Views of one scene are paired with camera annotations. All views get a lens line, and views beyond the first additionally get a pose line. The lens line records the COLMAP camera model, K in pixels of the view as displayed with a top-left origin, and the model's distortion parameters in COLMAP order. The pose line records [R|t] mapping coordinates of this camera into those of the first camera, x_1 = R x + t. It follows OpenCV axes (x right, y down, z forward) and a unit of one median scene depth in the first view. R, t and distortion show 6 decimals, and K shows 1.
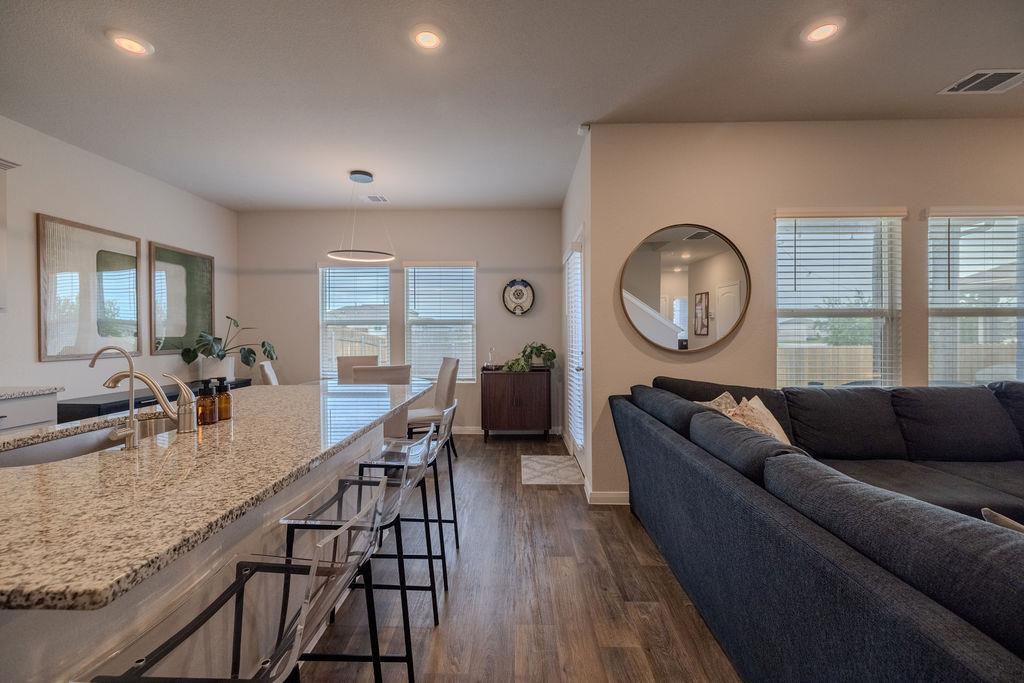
lens RADIAL K [[425.6, 0, 510.0], [0, 425.6, 336.9], [0, 0, 1]] dist [-0.001745, -0.000082]
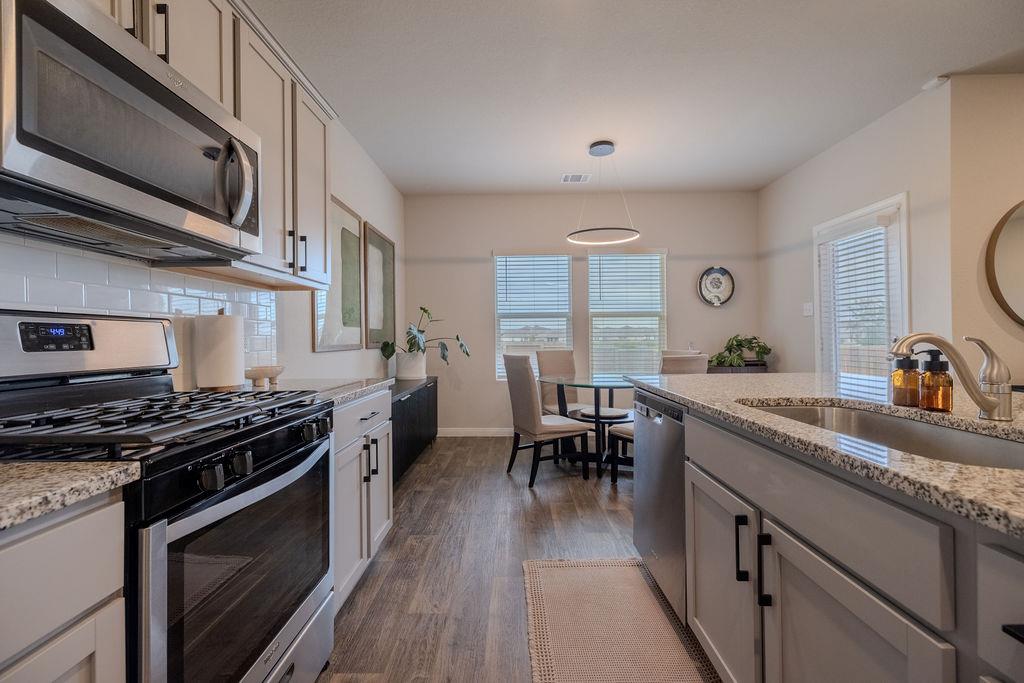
lens RADIAL K [[425.6, 0, 510.0], [0, 425.6, 336.9], [0, 0, 1]] dist [-0.001745, -0.000082]
pose [[0.999962, -0.006249, 0.006115, -0.469896], [0.006320, 0.999912, -0.011652, 0.025880], [-0.006042, 0.011690, 0.999913, 0.092487]]
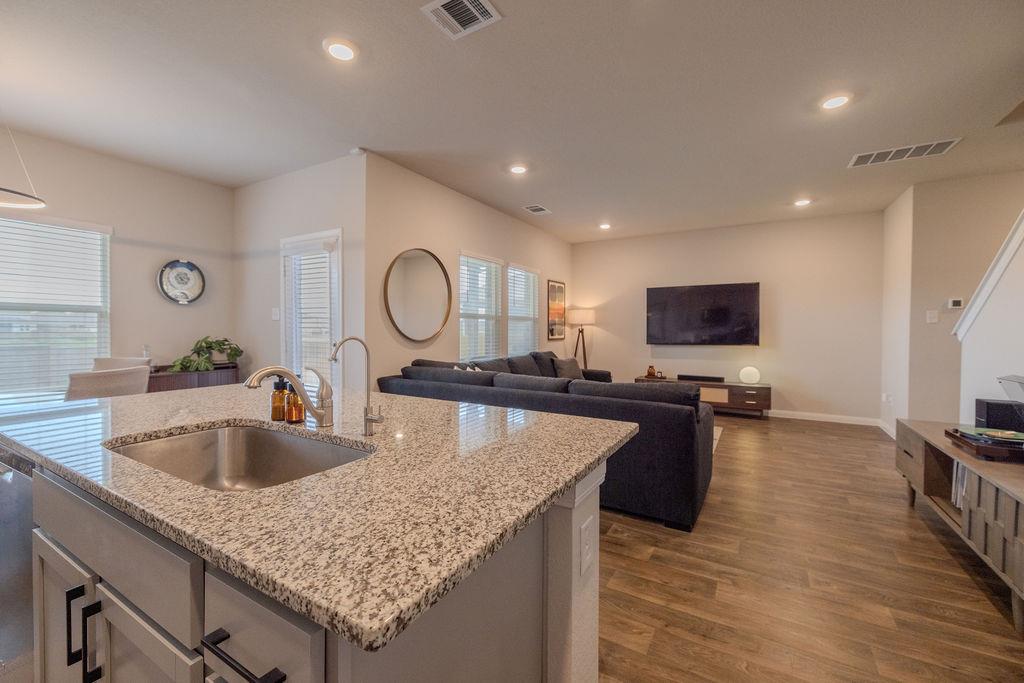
lens RADIAL K [[421.7, 0, 510.8], [0, 421.7, 333.9], [0, 0, 1]] dist [-0.001037, -0.000048]
pose [[0.487433, -0.006266, 0.873138, -0.417058], [-0.000287, 0.999973, 0.007336, 0.000723], [-0.873161, -0.003826, 0.487418, 0.049573]]
